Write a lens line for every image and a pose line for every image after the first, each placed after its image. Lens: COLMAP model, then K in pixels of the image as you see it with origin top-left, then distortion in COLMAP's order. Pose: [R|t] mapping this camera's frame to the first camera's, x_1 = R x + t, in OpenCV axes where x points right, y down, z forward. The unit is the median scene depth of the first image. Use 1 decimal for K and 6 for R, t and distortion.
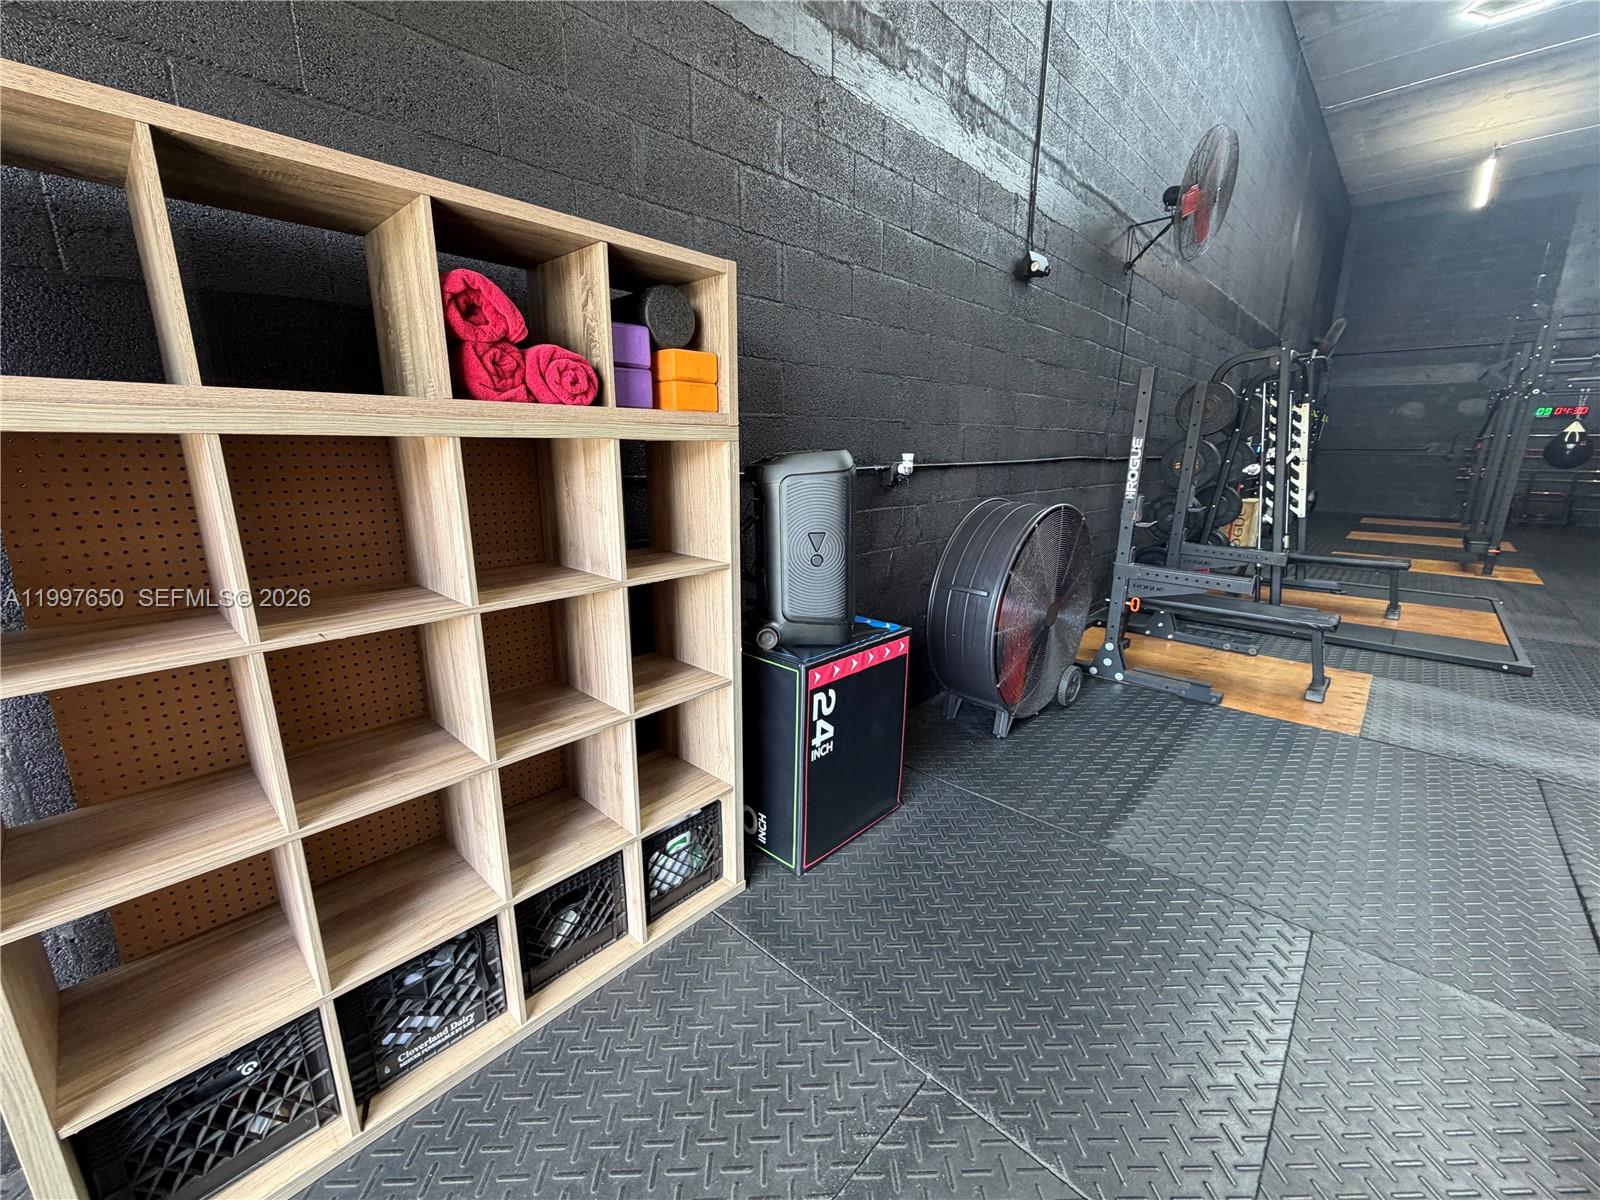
lens RADIAL K [[635.7, 0, 794.8], [0, 635.7, 598.9], [0, 0, 1]] dist [0.000534, -0.000366]
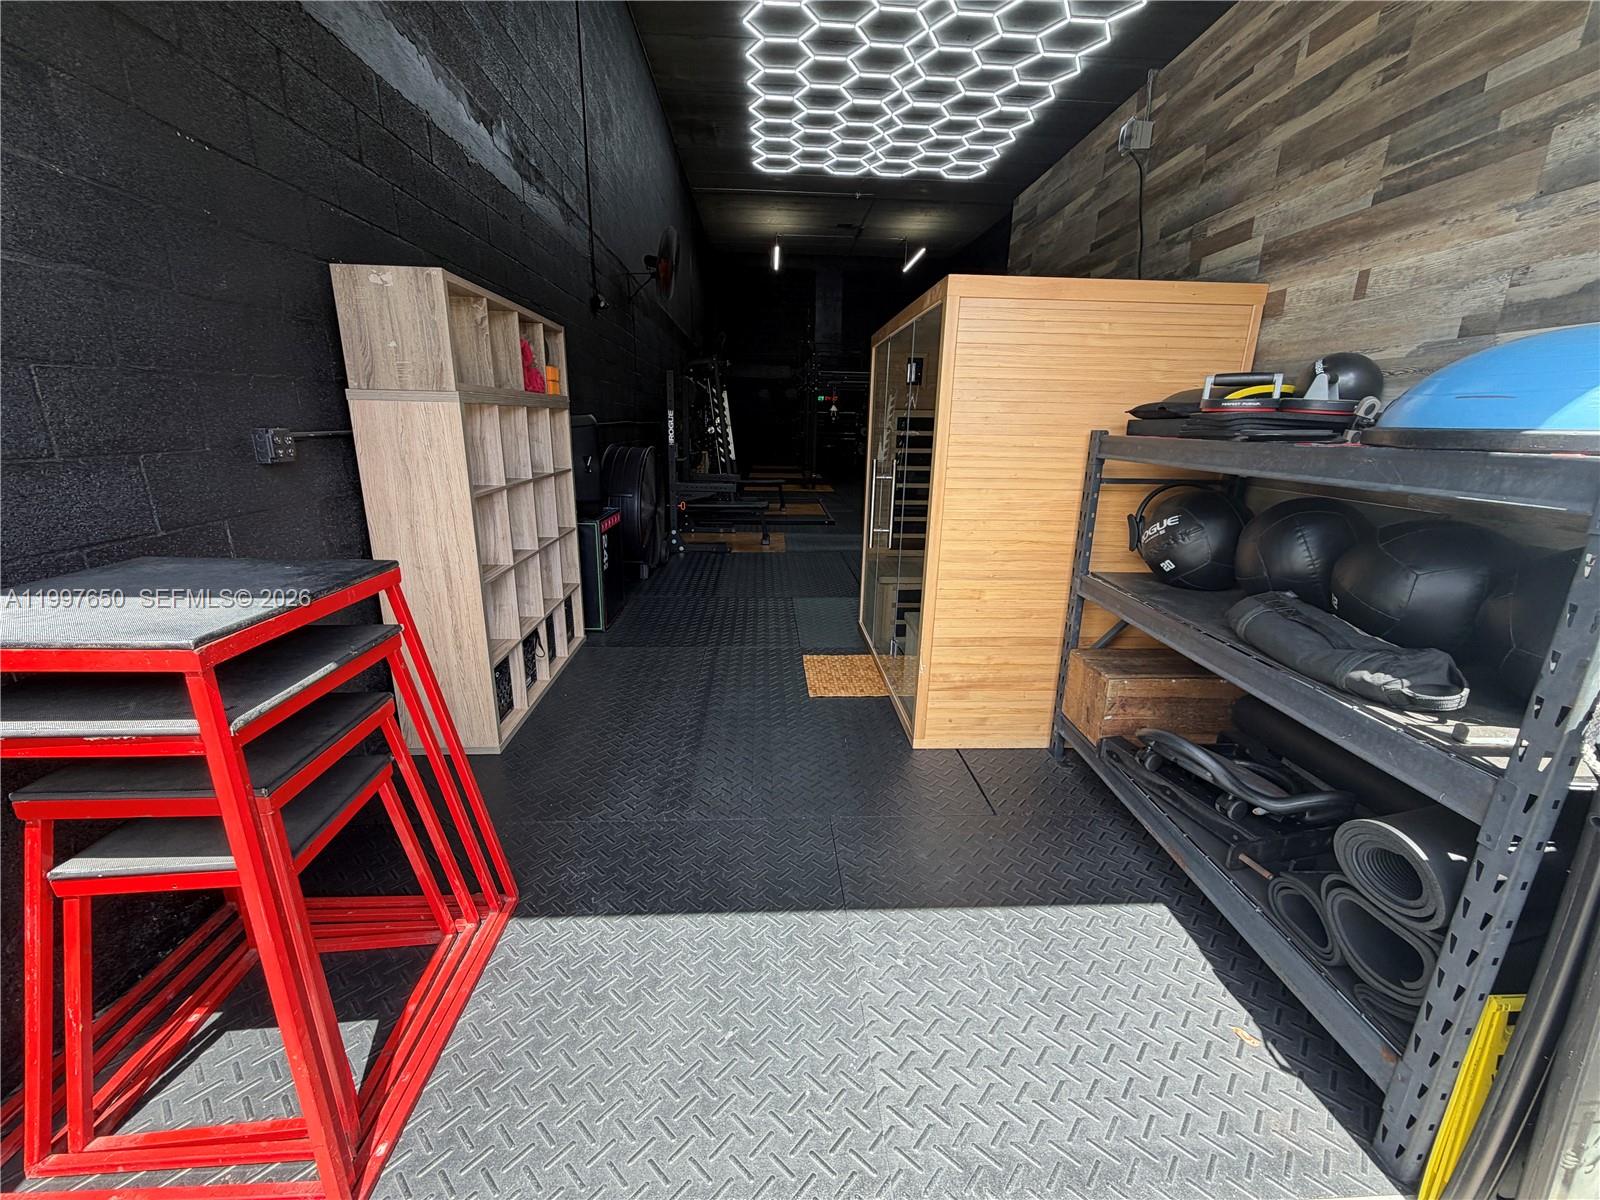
lens RADIAL K [[635.7, 0, 797.9], [0, 635.7, 593.7], [0, 0, 1]] dist [0.000534, -0.000366]
pose [[0.688128, -0.181671, 0.702478, -0.505710], [0.153738, 0.982672, 0.103536, 0.109943], [-0.709116, 0.036752, 0.704134, -0.440224]]
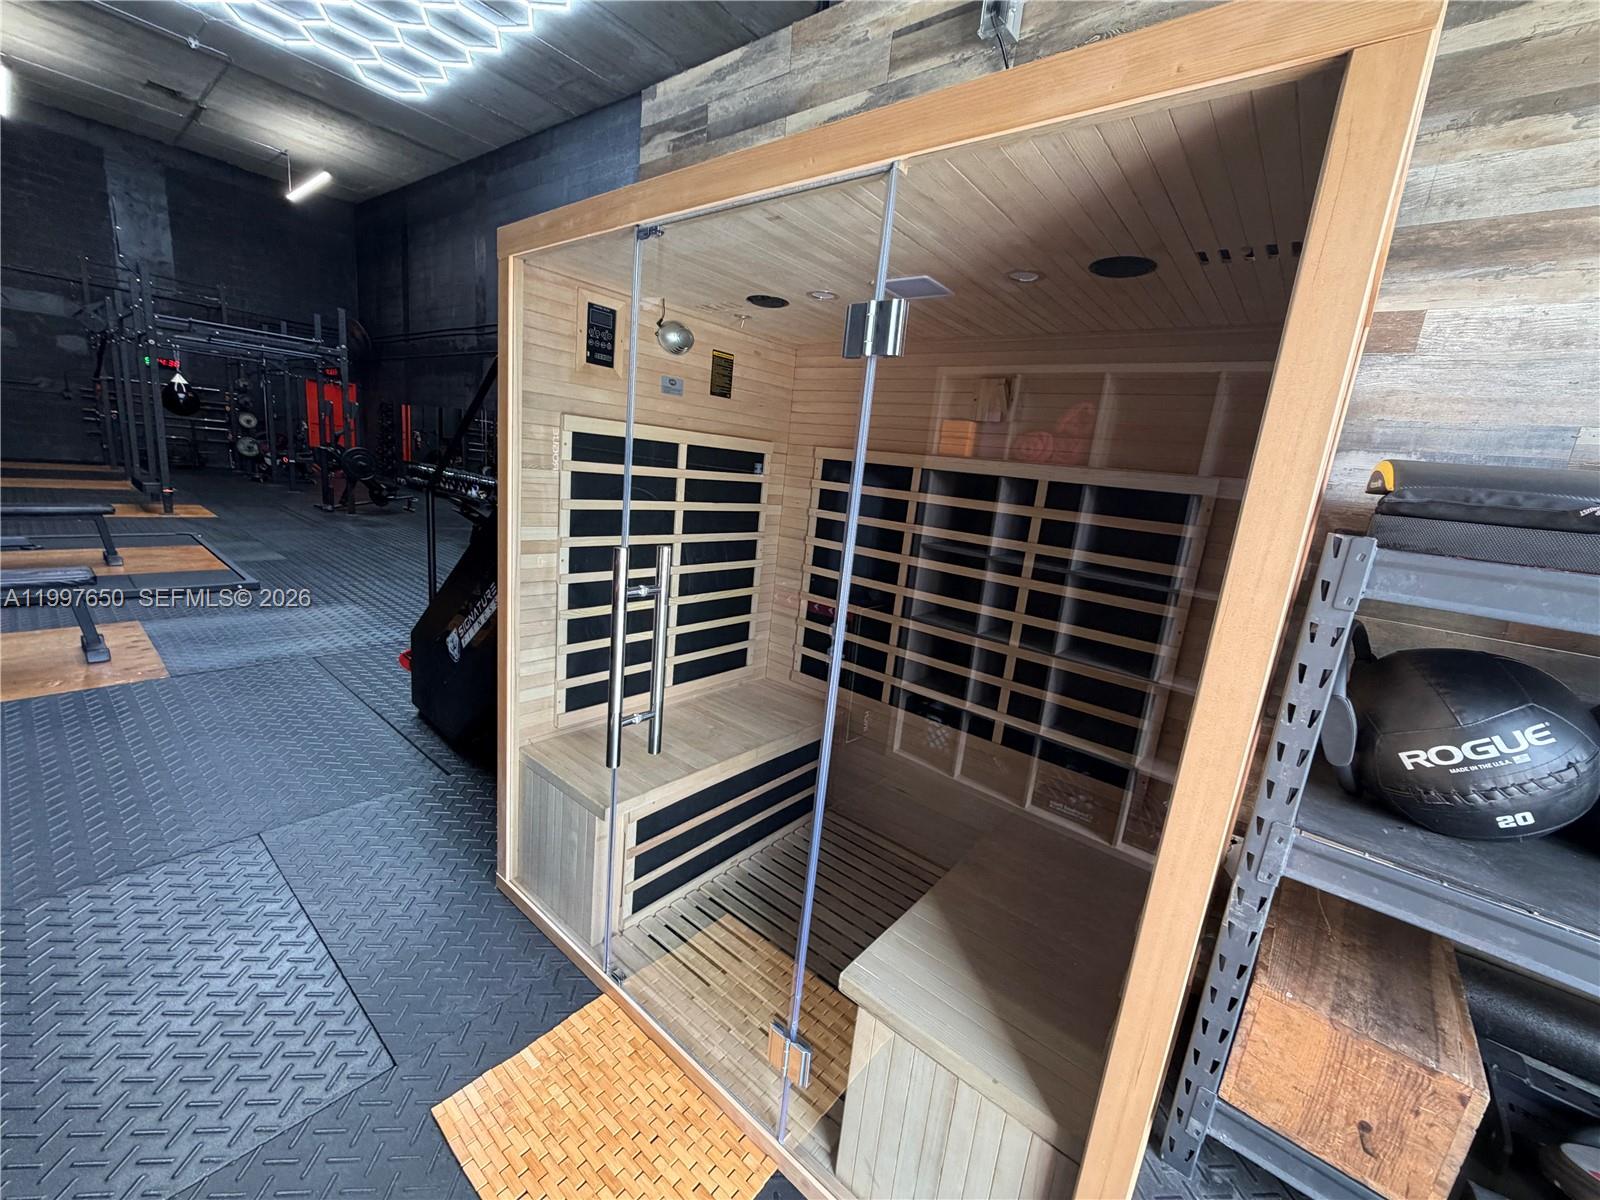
lens RADIAL K [[635.7, 0, 790.9], [0, 635.7, 599.9], [0, 0, 1]] dist [0.000534, -0.000366]
pose [[-0.066462, -0.218751, 0.973515, -0.116433], [0.131094, 0.965300, 0.225855, -0.002262], [-0.989140, 0.142632, -0.035479, 0.024389]]
